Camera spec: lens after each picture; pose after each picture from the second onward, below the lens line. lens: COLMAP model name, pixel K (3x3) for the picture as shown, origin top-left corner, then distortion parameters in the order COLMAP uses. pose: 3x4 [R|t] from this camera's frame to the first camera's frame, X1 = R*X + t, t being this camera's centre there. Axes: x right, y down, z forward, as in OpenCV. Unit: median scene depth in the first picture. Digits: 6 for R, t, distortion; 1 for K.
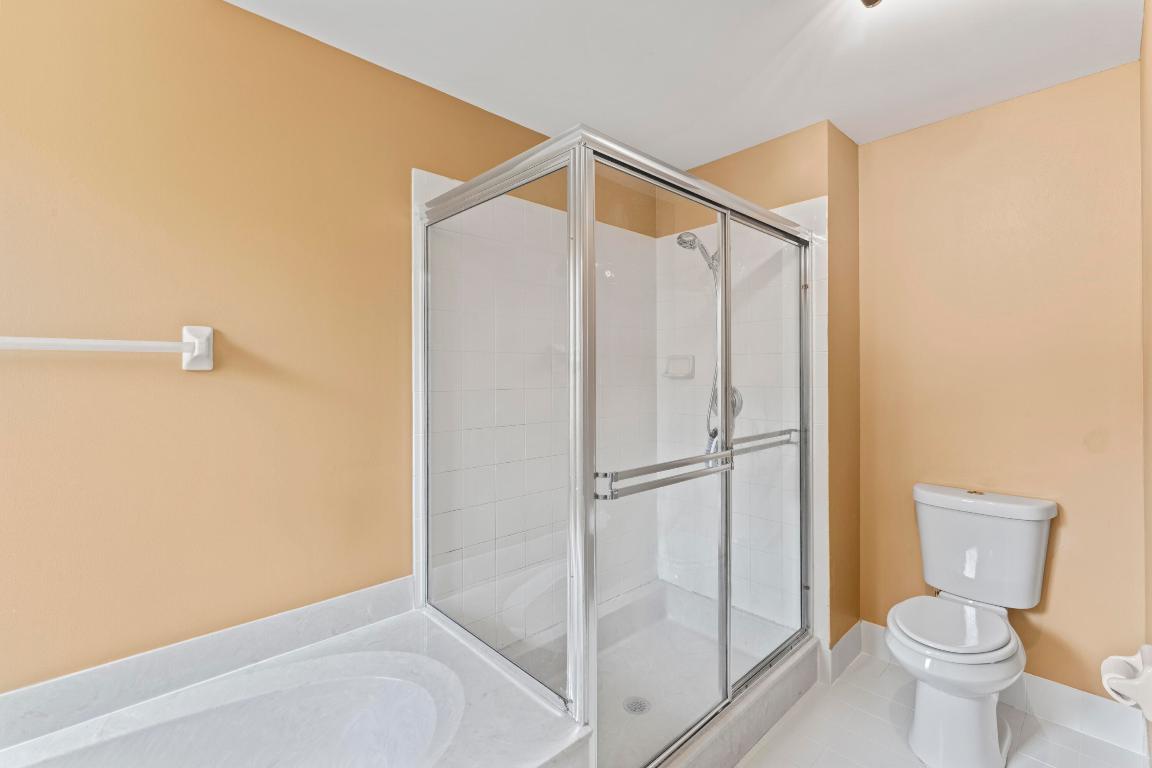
lens RADIAL K [[506.3, 0, 575.9], [0, 506.3, 375.7], [0, 0, 1]] dist [0.000827, -0.000276]
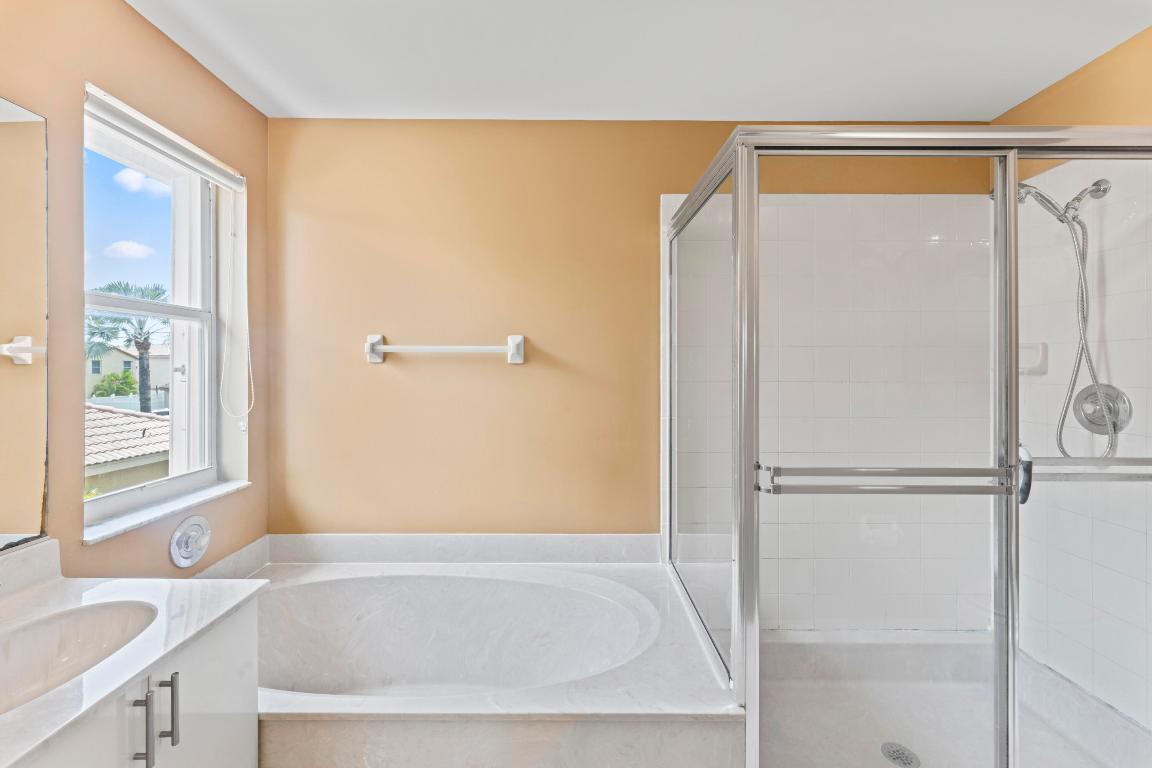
lens RADIAL K [[471.1, 0, 567.9], [0, 471.1, 370.5], [0, 0, 1]] dist [-0.000495, -0.000245]
pose [[0.728861, 0.009507, -0.684595, 0.339893], [-0.007459, 0.999955, 0.005946, 0.001012], [0.684621, 0.000772, 0.728899, 0.047274]]
